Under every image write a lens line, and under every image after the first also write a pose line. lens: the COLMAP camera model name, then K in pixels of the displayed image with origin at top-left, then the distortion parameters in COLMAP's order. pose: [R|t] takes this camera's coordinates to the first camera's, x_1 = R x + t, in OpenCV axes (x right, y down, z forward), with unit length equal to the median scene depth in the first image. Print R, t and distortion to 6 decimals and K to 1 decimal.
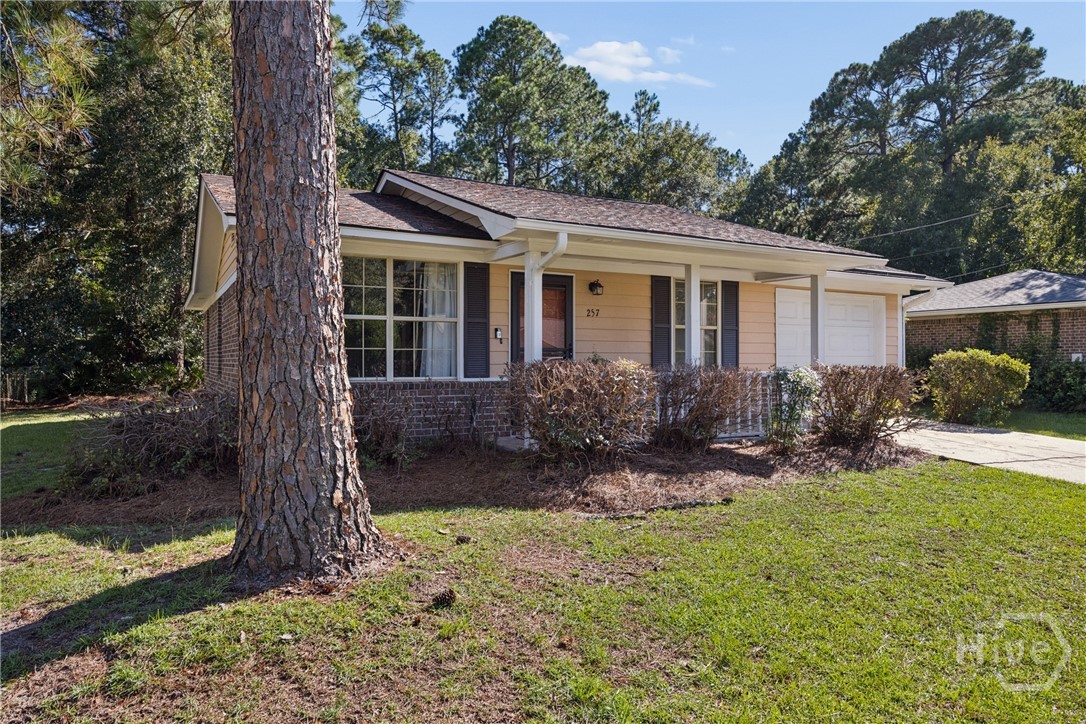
lens RADIAL K [[709.8, 0, 547.0], [0, 709.8, 362.8], [0, 0, 1]] dist [-0.000404, -0.005299]
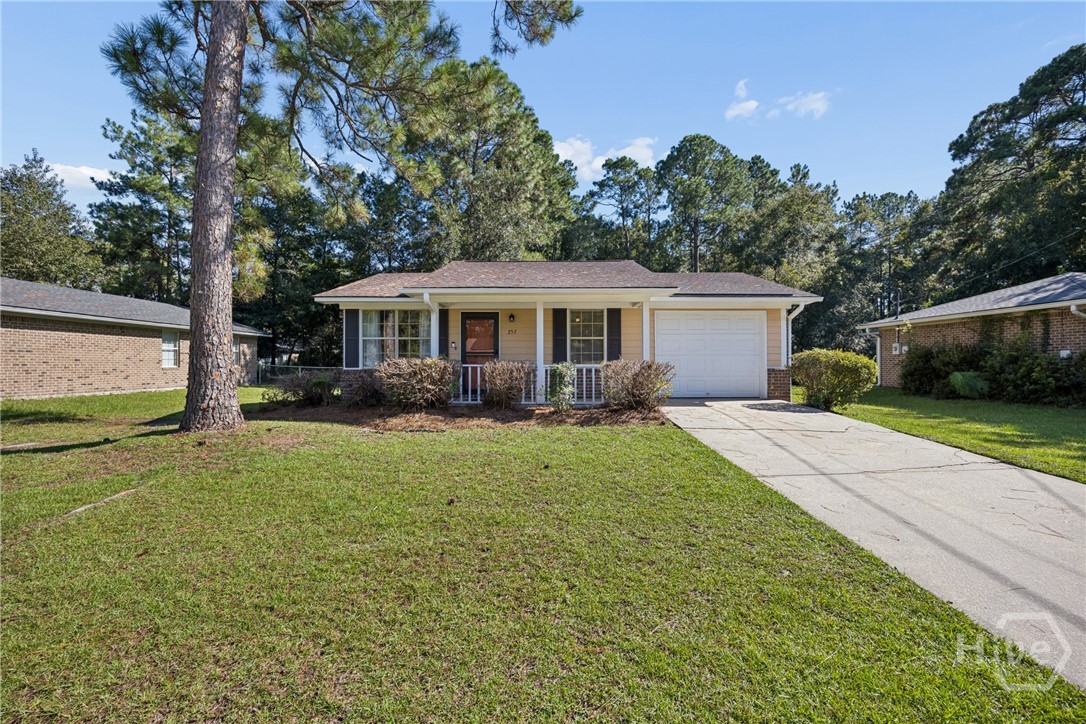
lens RADIAL K [[453.8, 0, 547.4], [0, 453.8, 357.1], [0, 0, 1]] dist [-0.004075, -0.001787]
pose [[0.874550, -0.009841, -0.484836, 0.345404], [0.001770, 0.999852, -0.017103, 0.006582], [0.484933, 0.014099, 0.874438, 0.021692]]
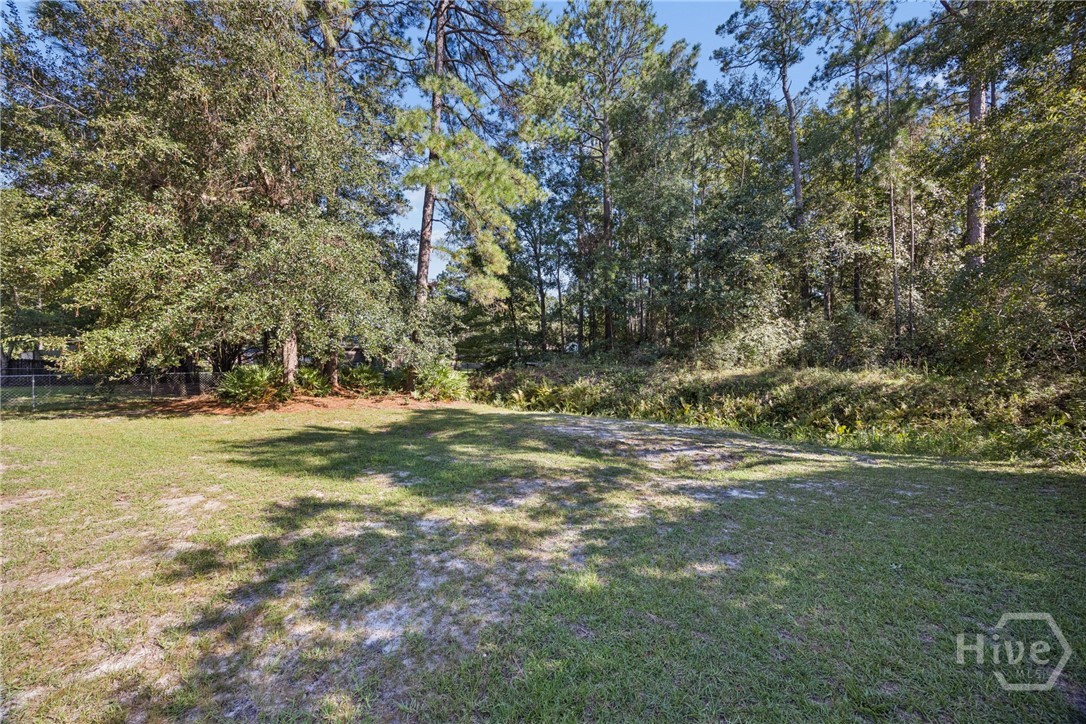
lens RADIAL K [[415.3, 0, 544.6], [0, 415.3, 358.8], [0, 0, 1]] dist [-0.001259, -0.000518]
pose [[0.480753, -0.007665, -0.876822, 0.193873], [0.003870, 0.999971, -0.006619, -0.001395], [0.876847, -0.000211, 0.480769, 1.300144]]
